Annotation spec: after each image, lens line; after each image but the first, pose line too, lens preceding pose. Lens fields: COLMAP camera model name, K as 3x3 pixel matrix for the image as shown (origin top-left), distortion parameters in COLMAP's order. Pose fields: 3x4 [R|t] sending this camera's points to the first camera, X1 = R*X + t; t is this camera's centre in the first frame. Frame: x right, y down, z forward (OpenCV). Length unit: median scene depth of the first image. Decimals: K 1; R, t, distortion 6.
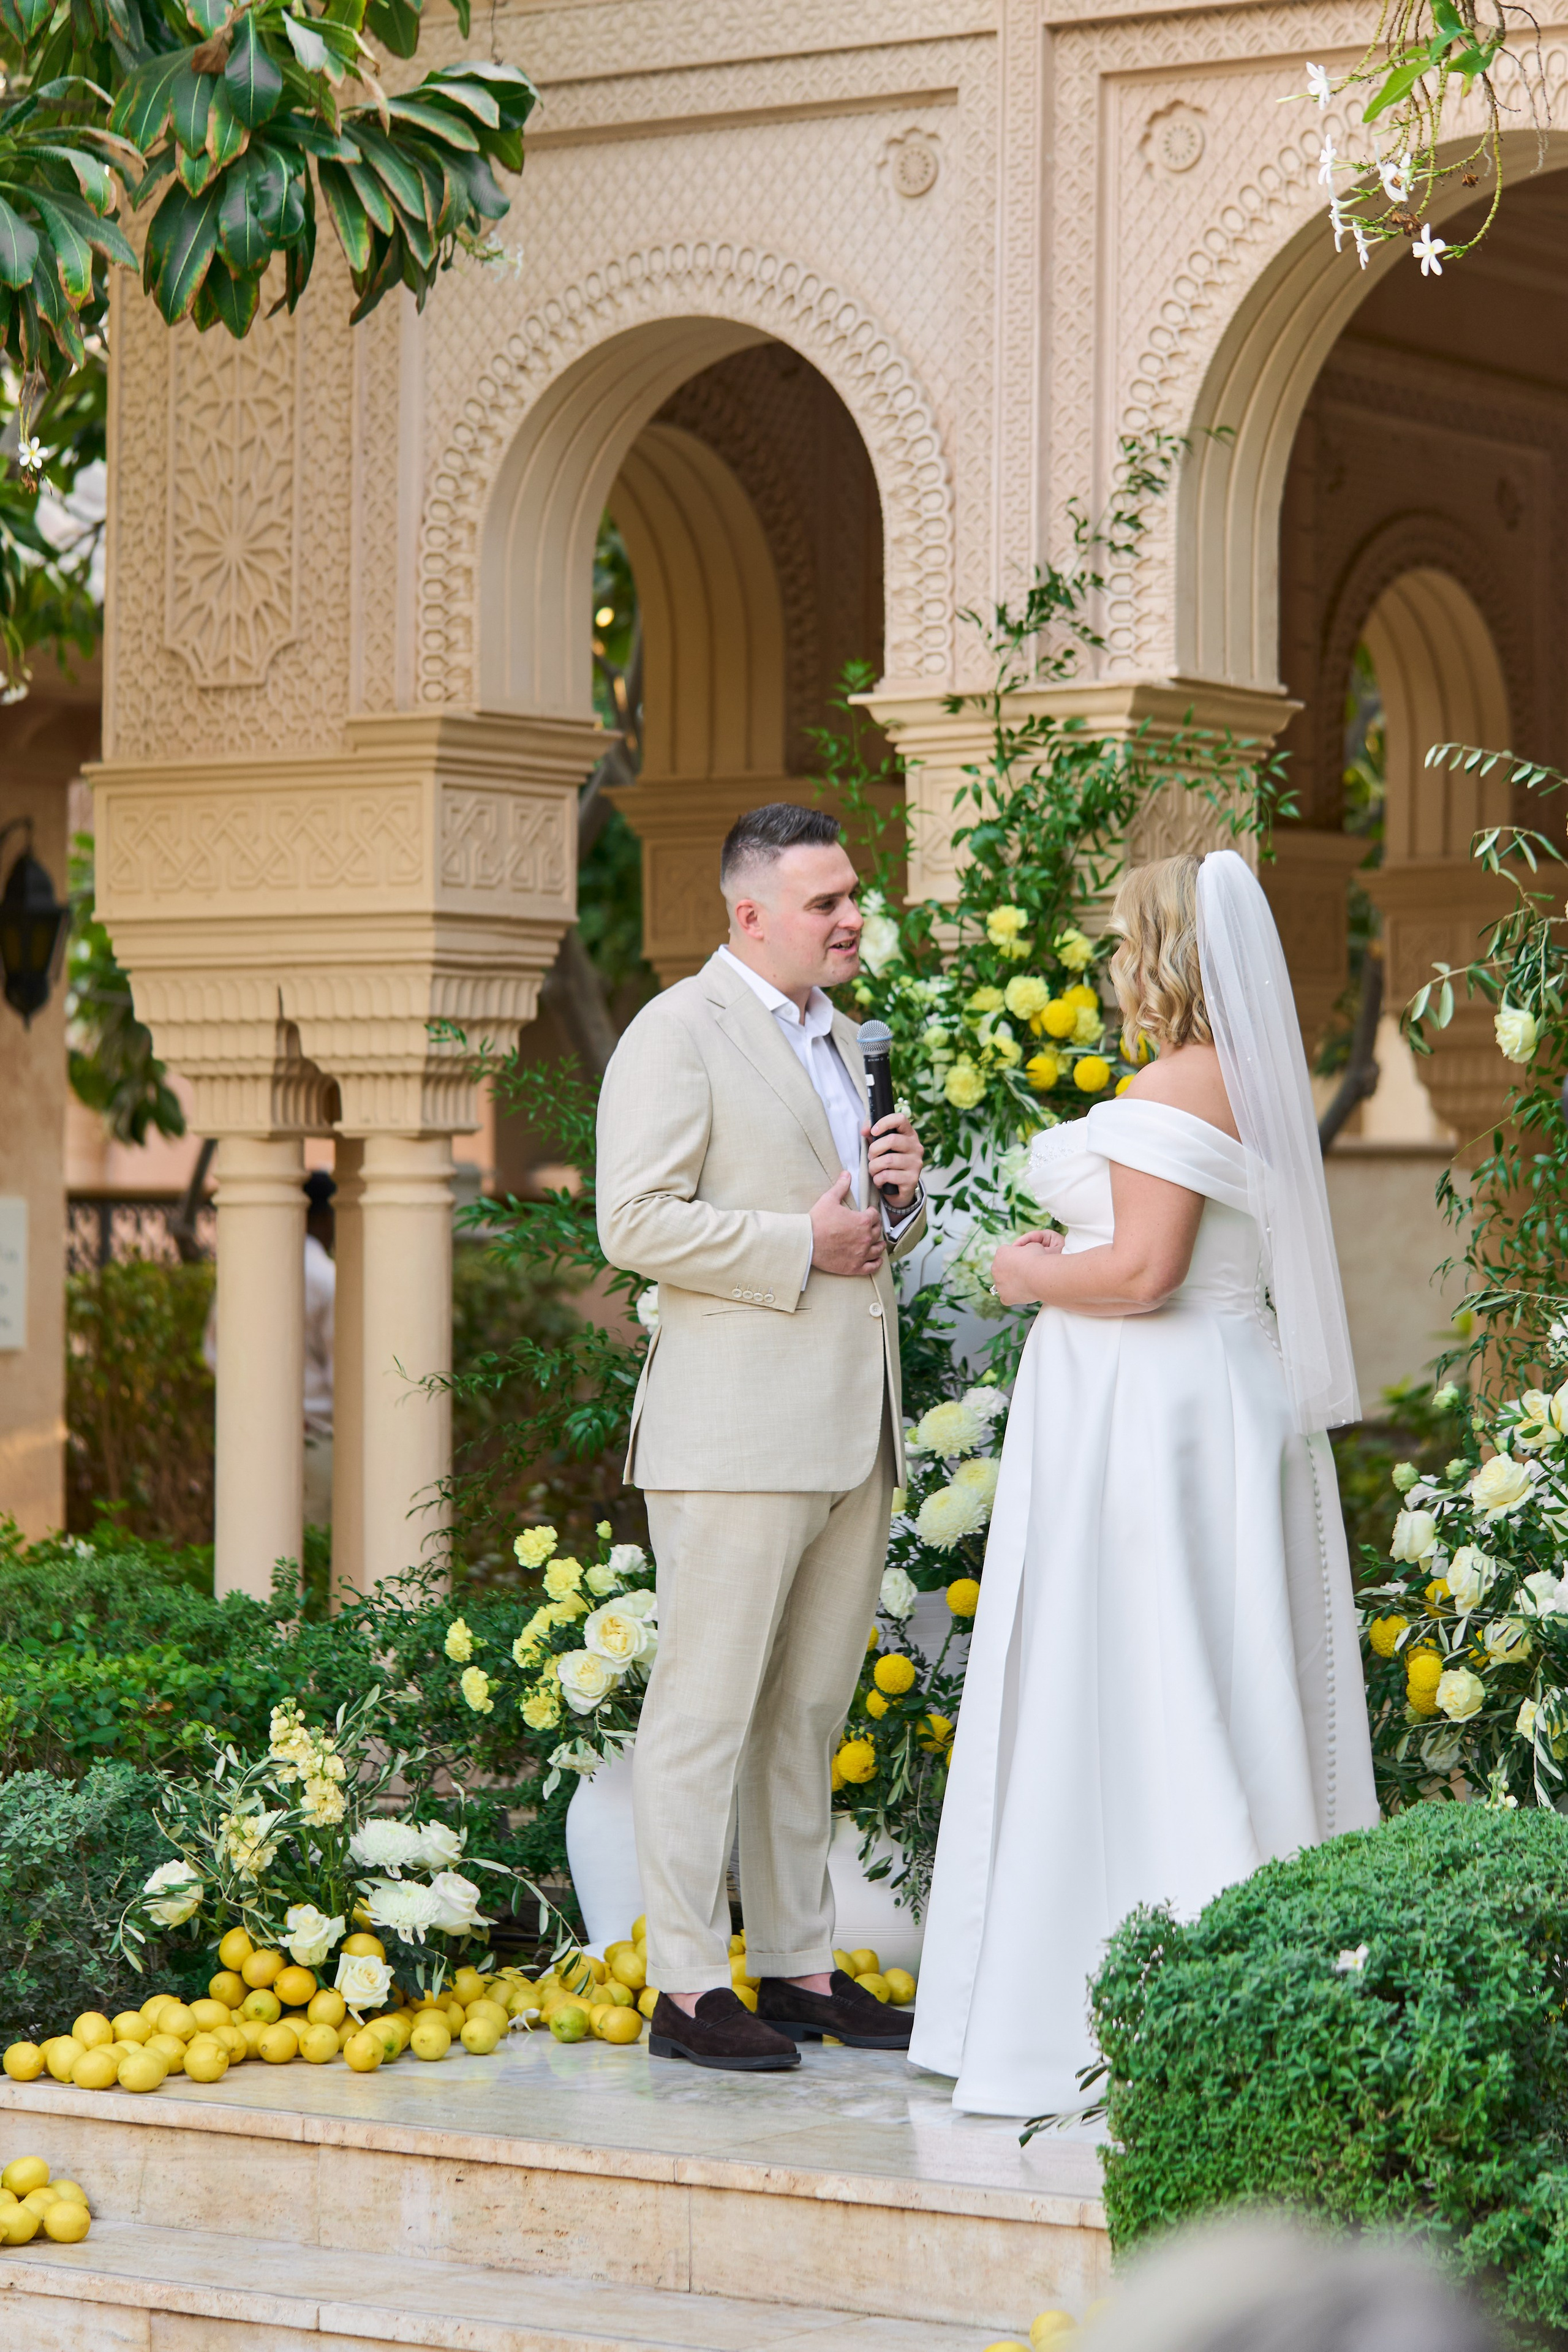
lens RADIAL K [[6332.8, 0, 783.4], [0, 6332.8, 1176.5], [0, 0, 1]] dist [-0.103445, -0.692573]
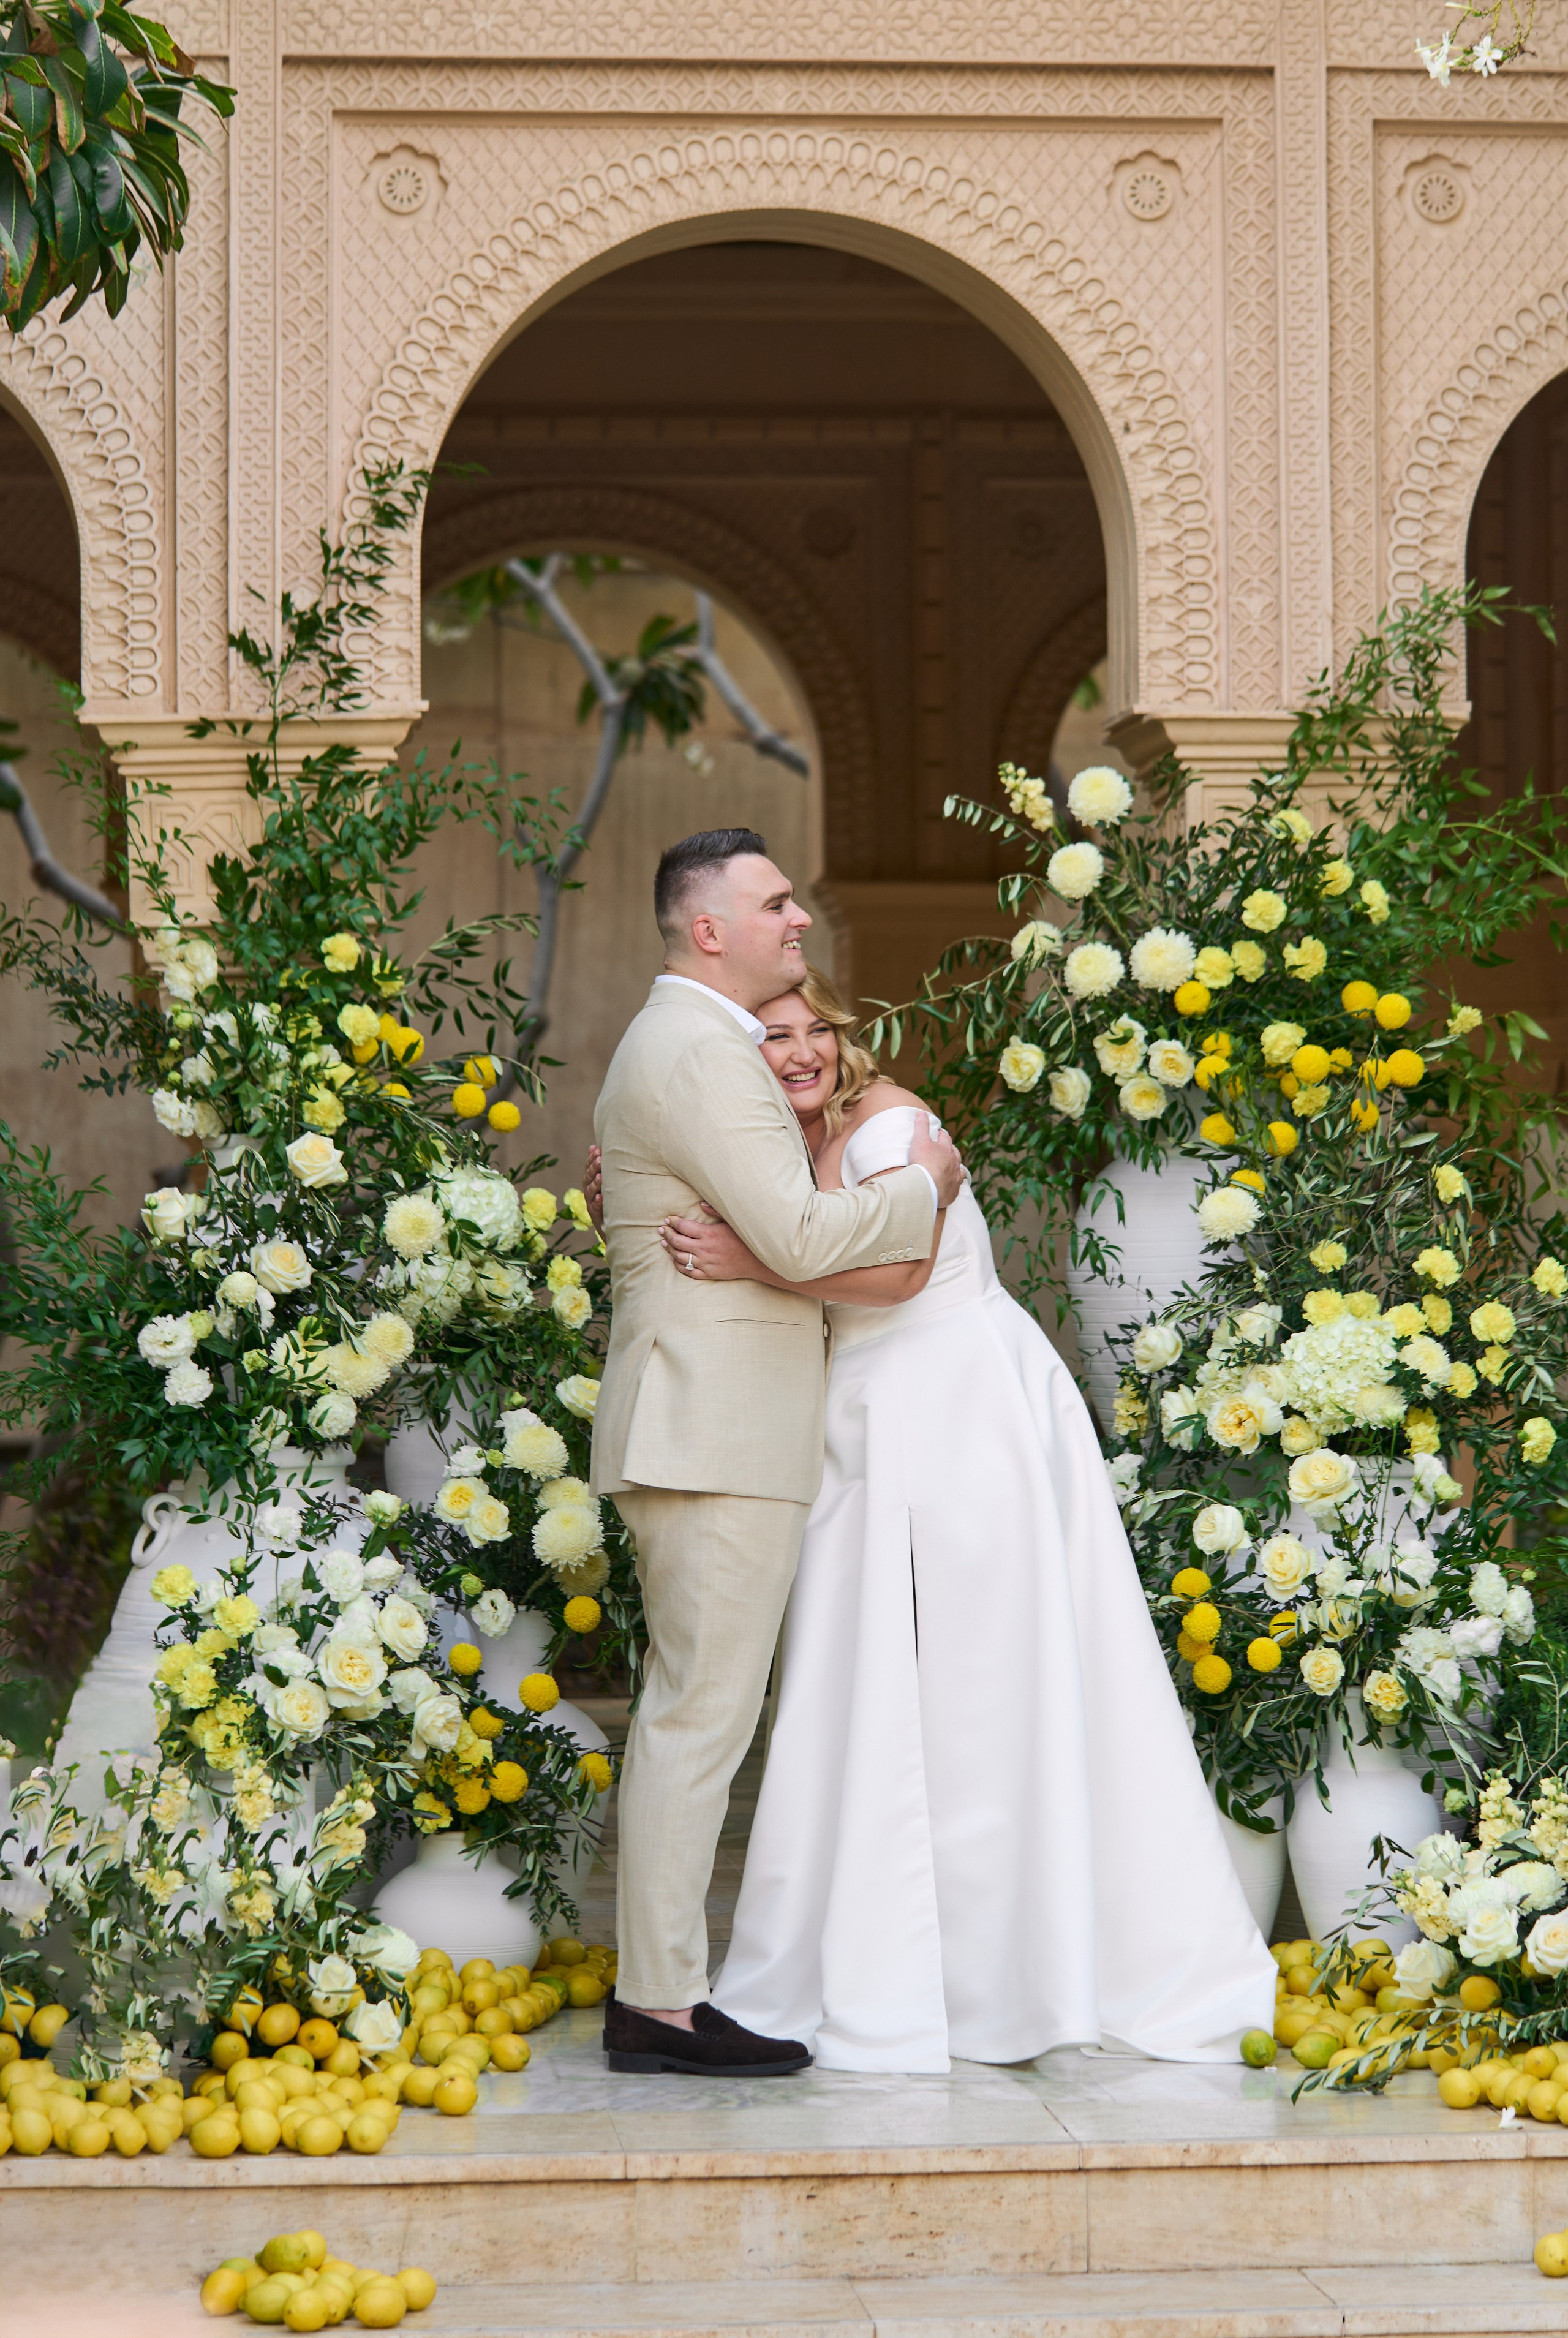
lens RADIAL K [[6475.9, 0, 780.9], [0, 6475.9, 1163.2], [0, 0, 1]] dist [-0.152828, 0.808152]
pose [[0.769383, -0.006181, 0.638757, -0.608044], [0.006594, 0.999977, 0.001734, -0.007908], [-0.638753, 0.002878, 0.769406, 0.171519]]
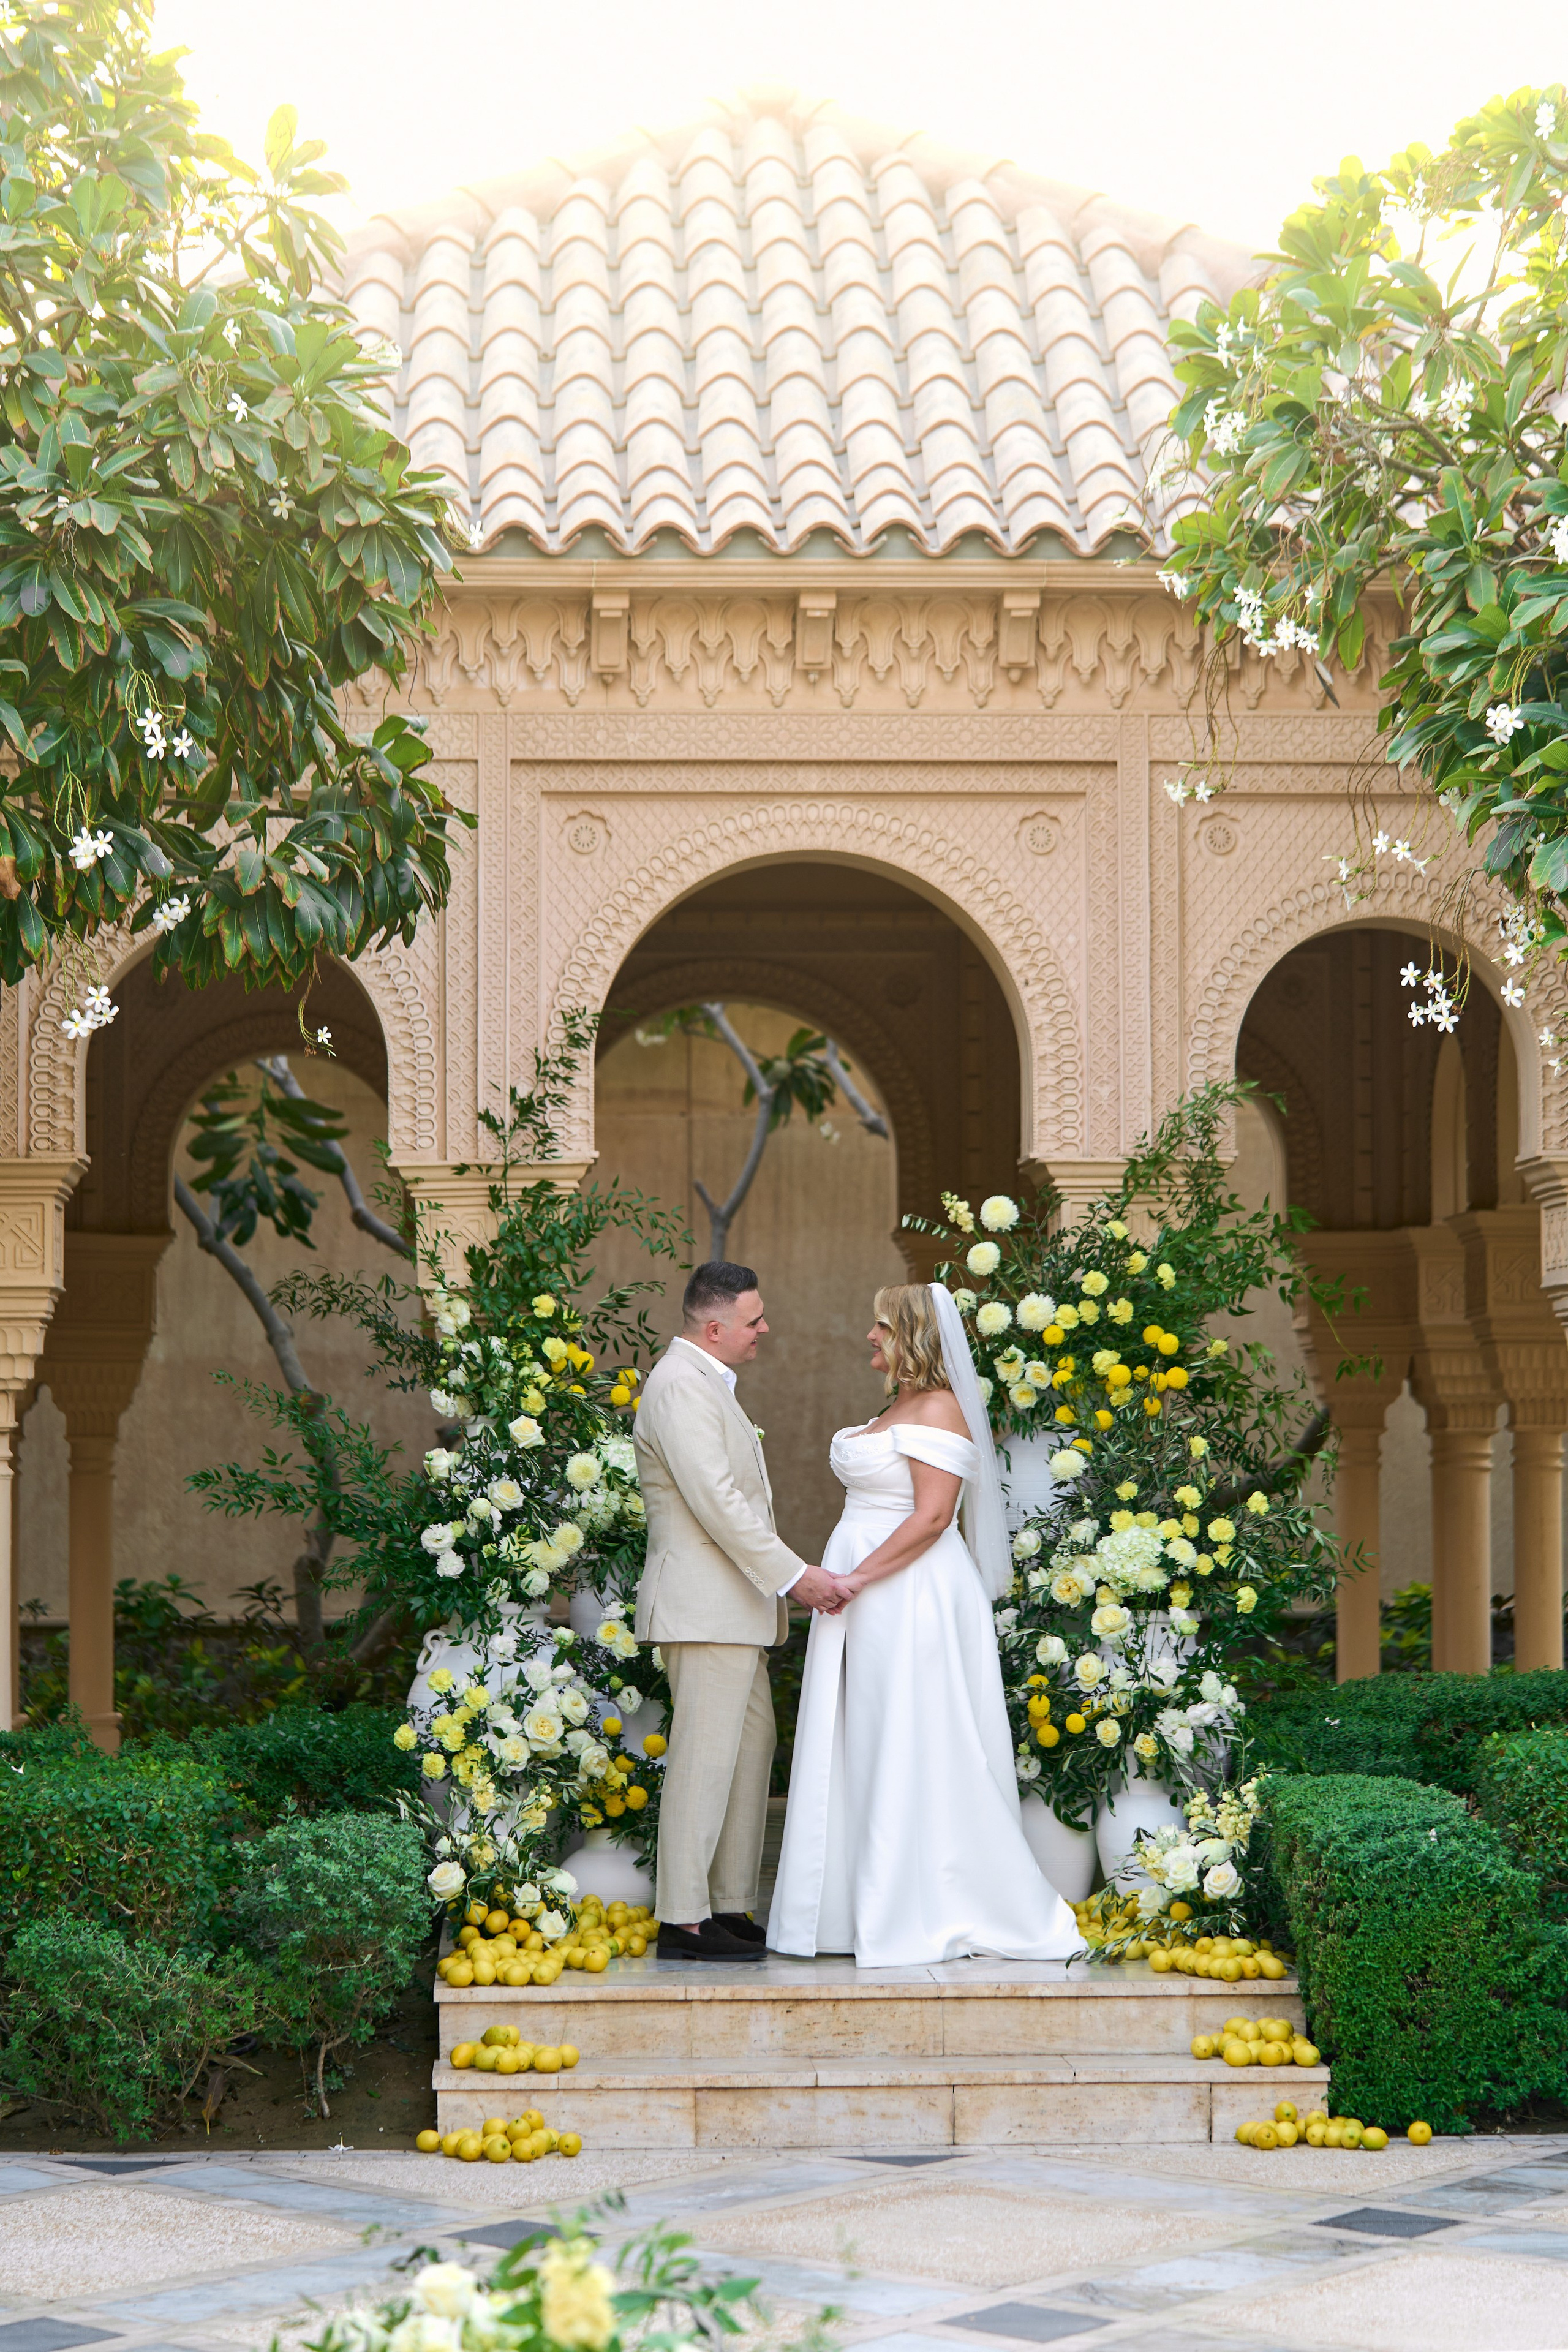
lens RADIAL K [[6277.5, 0, 689.6], [0, 6277.5, 1180.8], [0, 0, 1]] dist [-0.070513, -0.263520]
pose [[0.805694, 0.016025, 0.592116, -0.979984], [0.004760, 0.999427, -0.033525, -0.018088], [-0.592313, 0.029830, 0.805155, -0.387281]]
